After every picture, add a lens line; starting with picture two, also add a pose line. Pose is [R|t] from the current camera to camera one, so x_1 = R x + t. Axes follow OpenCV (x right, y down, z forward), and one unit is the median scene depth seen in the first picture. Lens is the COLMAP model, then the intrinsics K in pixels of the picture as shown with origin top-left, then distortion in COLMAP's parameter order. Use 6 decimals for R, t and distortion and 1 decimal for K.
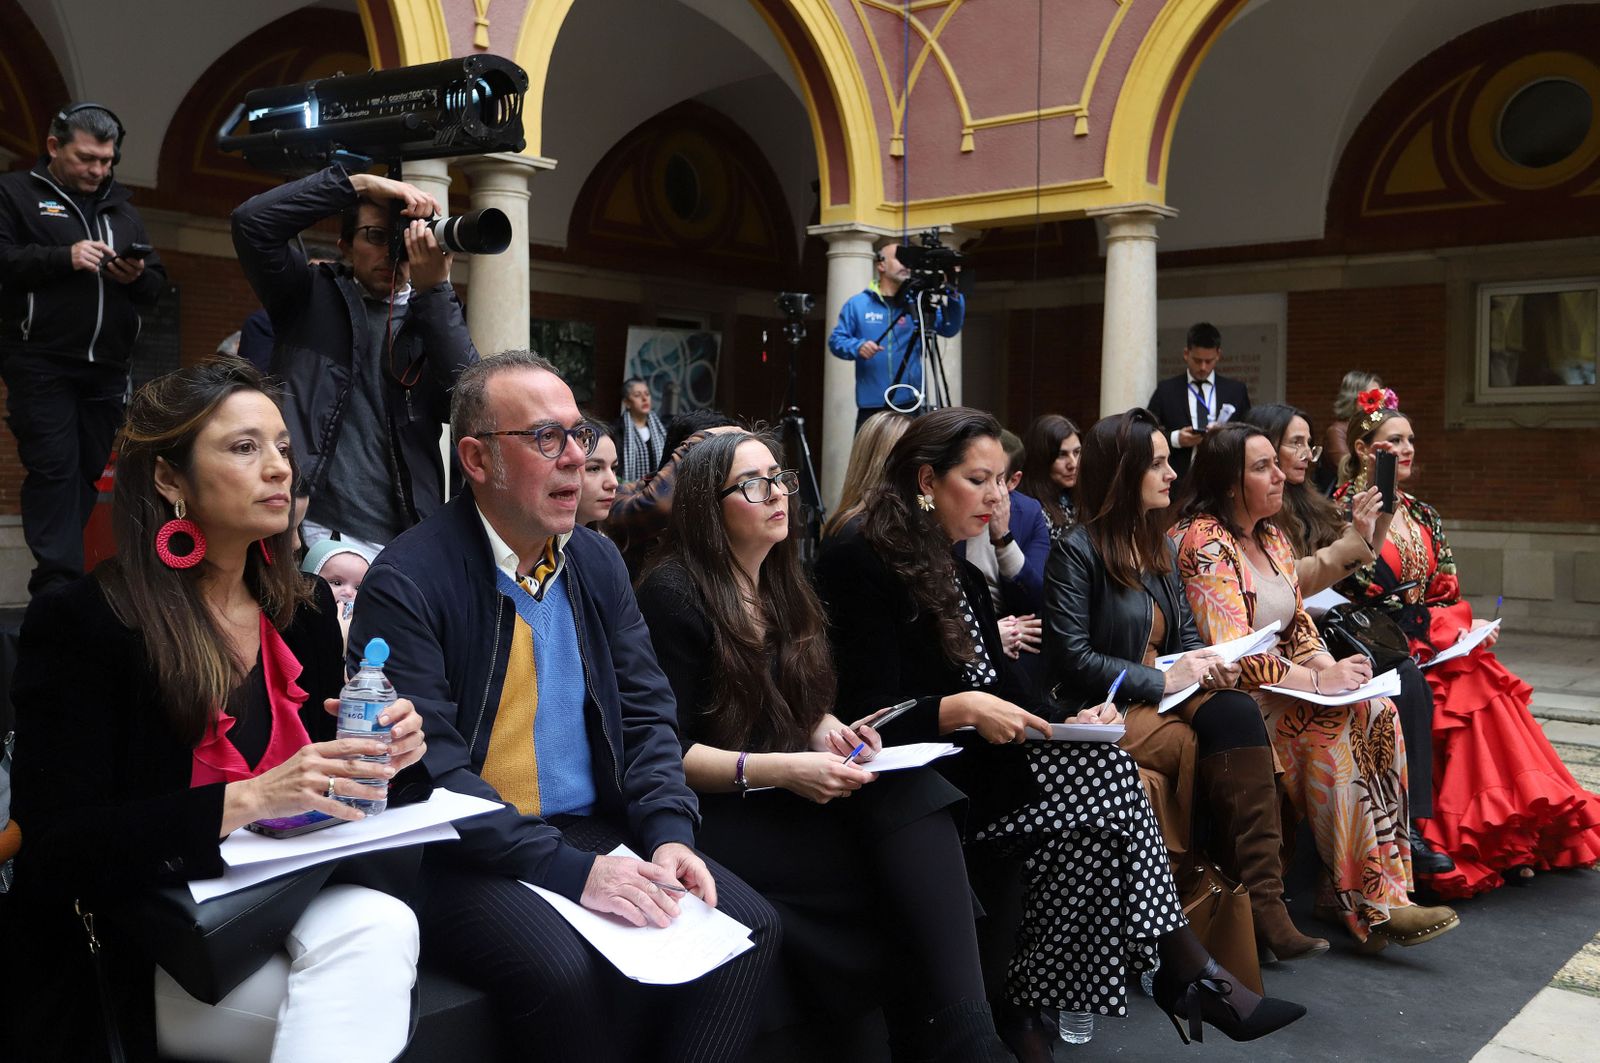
lens RADIAL K [[1527.2, 0, 800.3], [0, 1527.2, 489.6], [0, 0, 1]] dist [-0.058572, 0.138178]
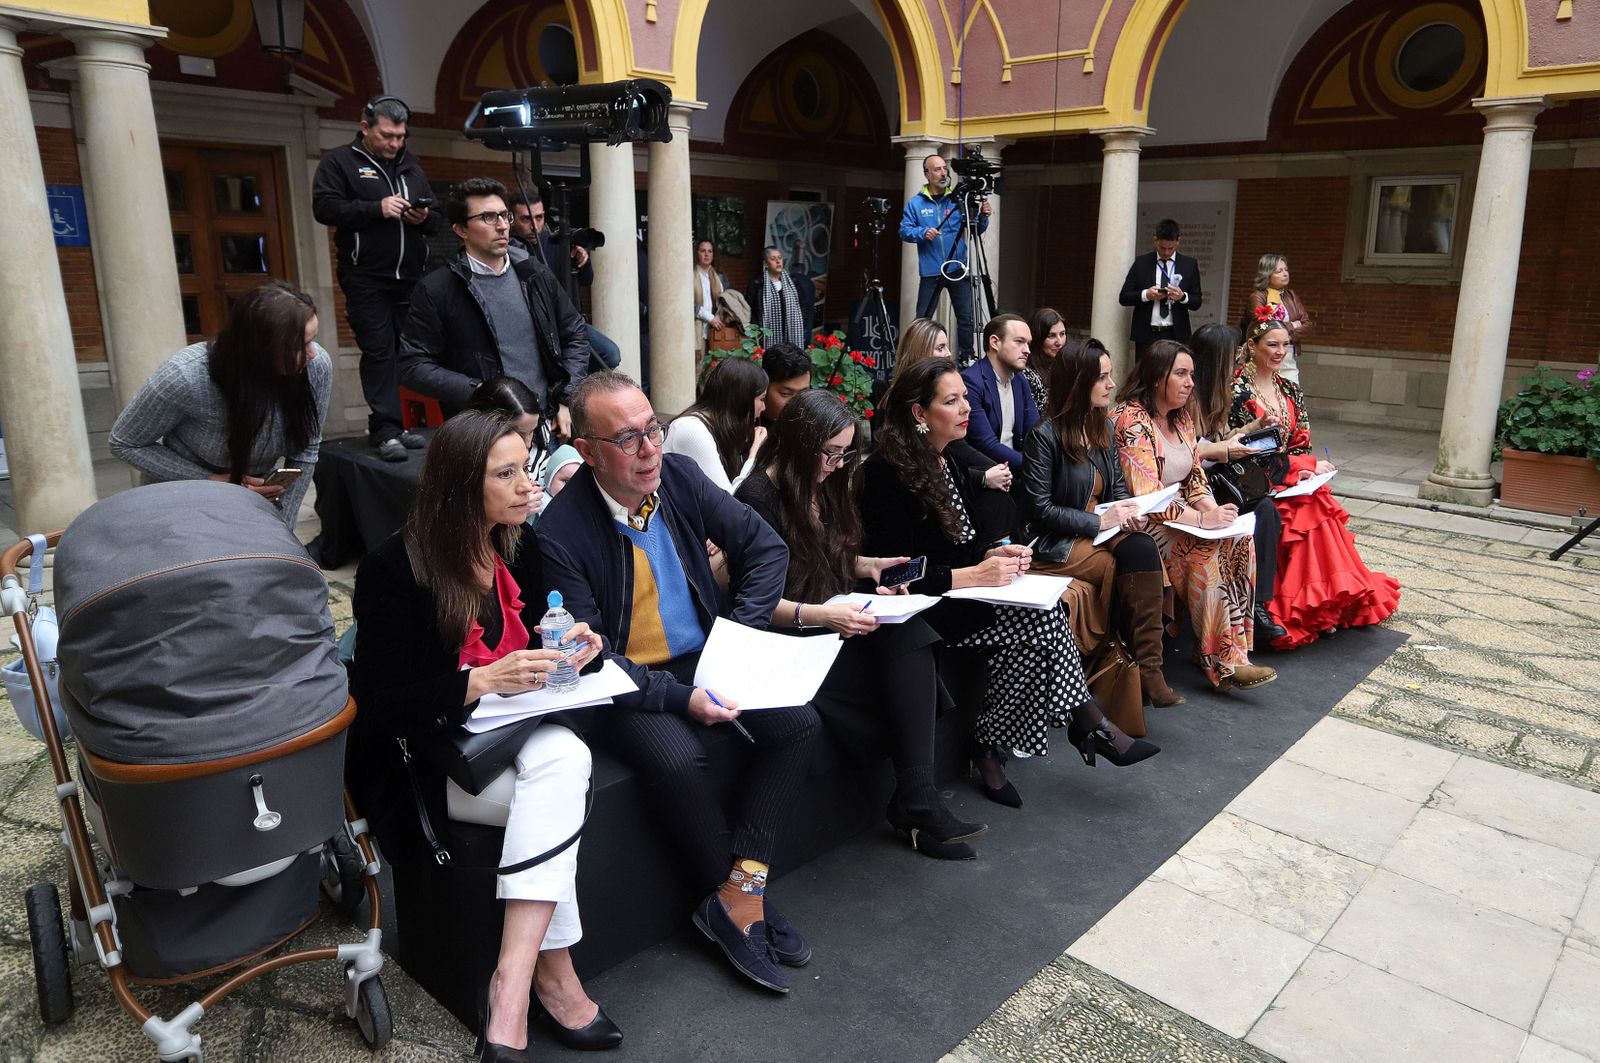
lens RADIAL K [[1125.5, 0, 919.8], [0, 1125.5, 367.0], [0, 0, 1]] dist [-0.091213, 0.062000]
pose [[0.999437, 0.008655, -0.032413, 0.092389], [-0.002220, 0.981095, 0.193514, -0.229465], [0.033475, -0.193334, 0.980562, -0.066744]]
